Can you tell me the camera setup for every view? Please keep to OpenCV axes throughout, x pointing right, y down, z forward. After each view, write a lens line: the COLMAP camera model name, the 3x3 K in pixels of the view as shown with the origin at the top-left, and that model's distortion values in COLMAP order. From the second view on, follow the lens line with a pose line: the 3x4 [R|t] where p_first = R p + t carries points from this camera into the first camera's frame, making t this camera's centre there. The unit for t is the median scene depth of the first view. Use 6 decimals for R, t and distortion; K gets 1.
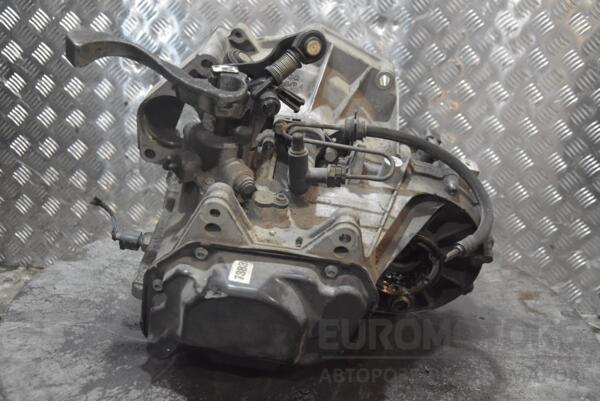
lens RADIAL K [[689.9, 0, 303.0], [0, 689.9, 200.2], [0, 0, 1]] dist [0.061841, 0.000000]
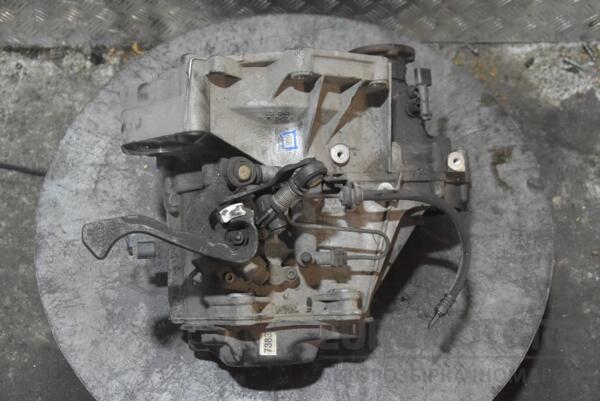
lens RADIAL K [[891.0, 0, 297.6], [0, 891.0, 200.8], [0, 0, 1]] dist [0.311907, 0.000000]
pose [[0.993043, -0.109526, 0.043242, -0.052518], [0.037622, 0.643088, 0.764868, -0.884762], [-0.111582, -0.757919, 0.642735, 0.091157]]
